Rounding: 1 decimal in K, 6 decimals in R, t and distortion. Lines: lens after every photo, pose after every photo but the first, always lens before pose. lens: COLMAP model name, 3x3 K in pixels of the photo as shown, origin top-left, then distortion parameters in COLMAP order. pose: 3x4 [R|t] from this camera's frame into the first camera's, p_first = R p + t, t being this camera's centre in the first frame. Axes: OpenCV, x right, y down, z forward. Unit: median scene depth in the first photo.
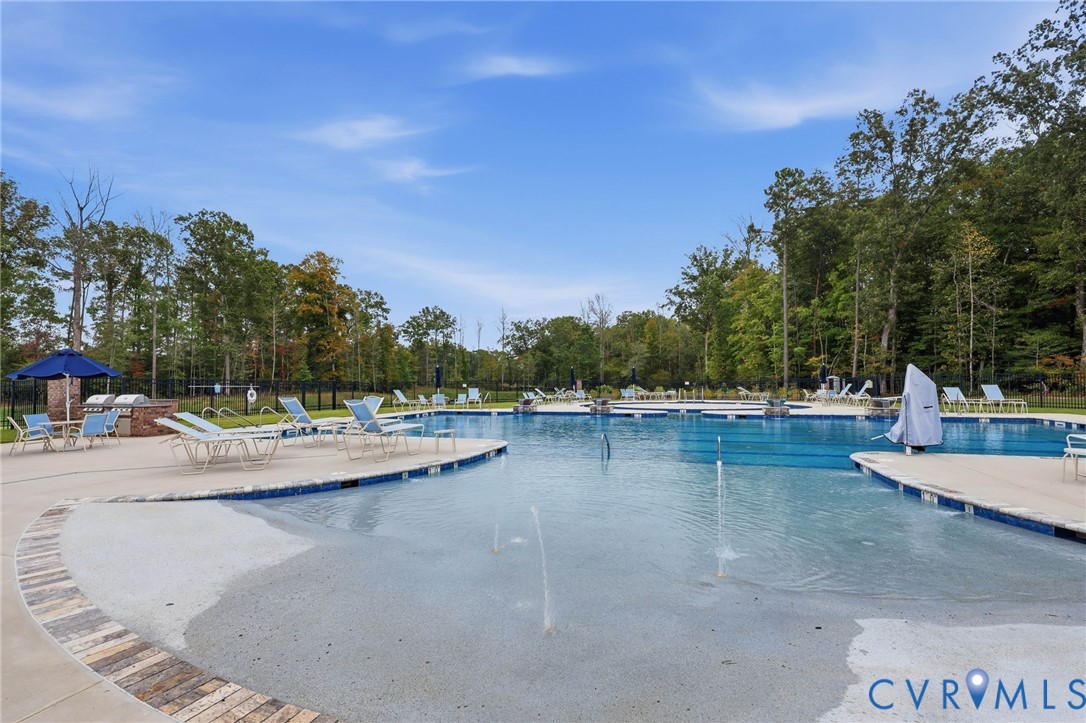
lens RADIAL K [[495.6, 0, 544.2], [0, 495.6, 359.7], [0, 0, 1]] dist [0.001591, -0.001453]
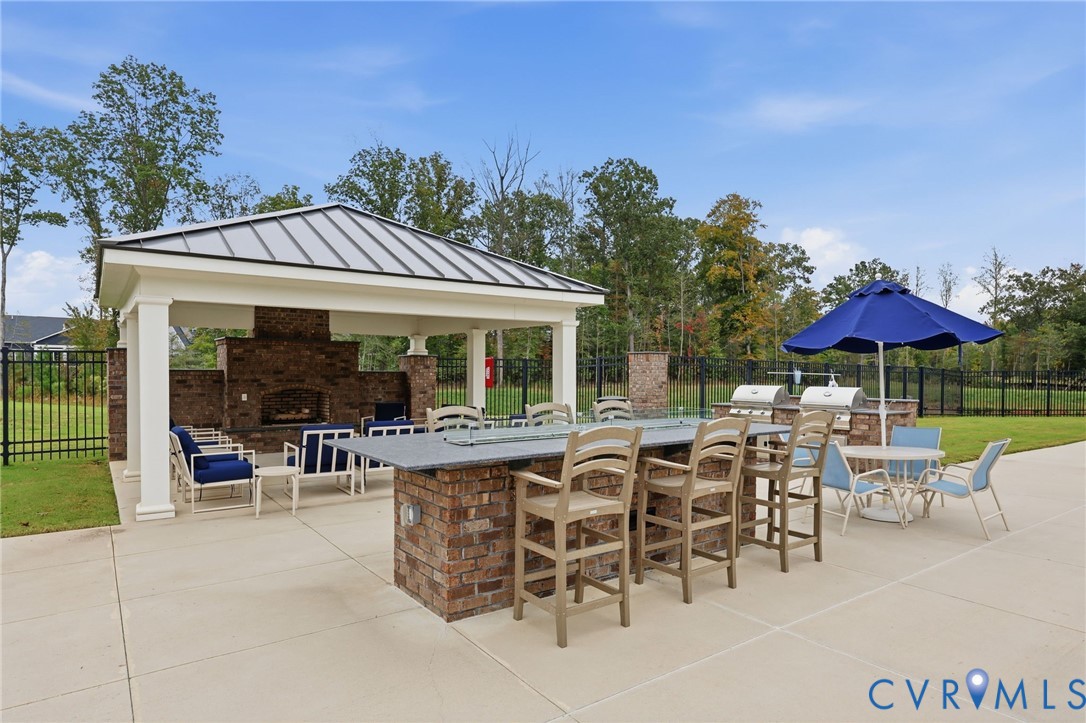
lens RADIAL K [[630.6, 0, 539.7], [0, 630.6, 382.0], [0, 0, 1]] dist [0.007108, 0.001586]
pose [[0.802946, 0.028393, -0.595375, -0.117568], [0.009300, 0.998146, 0.060144, 0.004132], [0.595979, -0.053829, 0.801194, 0.053861]]
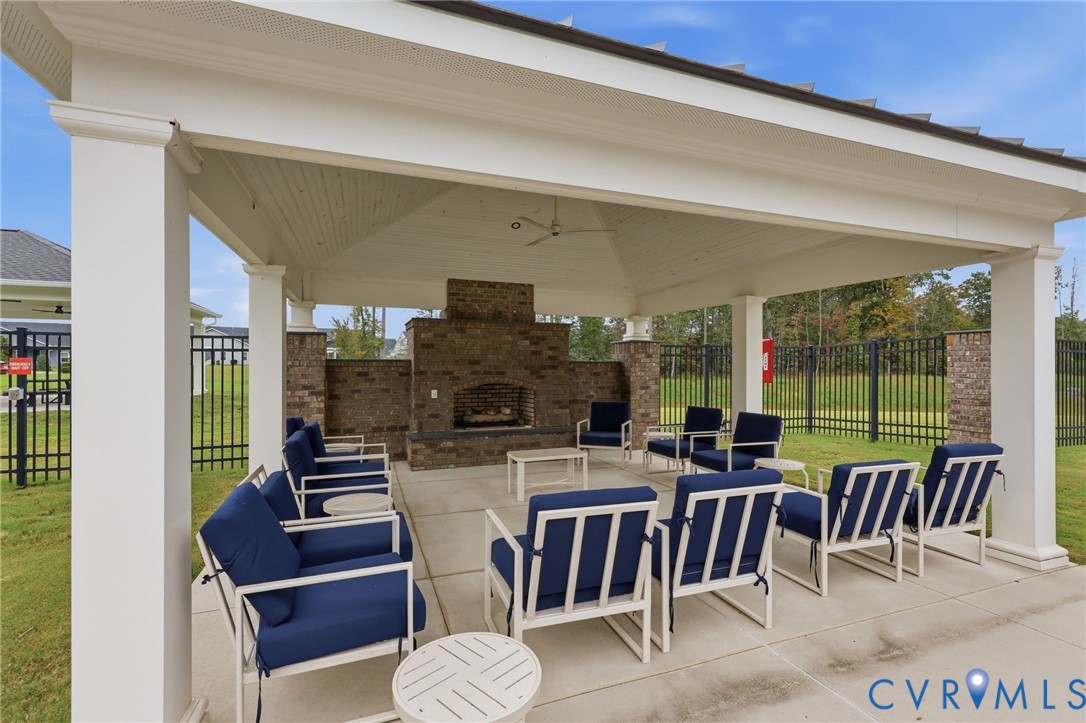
lens RADIAL K [[495.6, 0, 544.8], [0, 495.6, 365.4], [0, 0, 1]] dist [0.001591, -0.001453]
pose [[0.629358, 0.015586, -0.776959, -0.164436], [0.023863, 0.998940, 0.039369, 0.006816], [0.776749, -0.043318, 0.628319, 0.081945]]
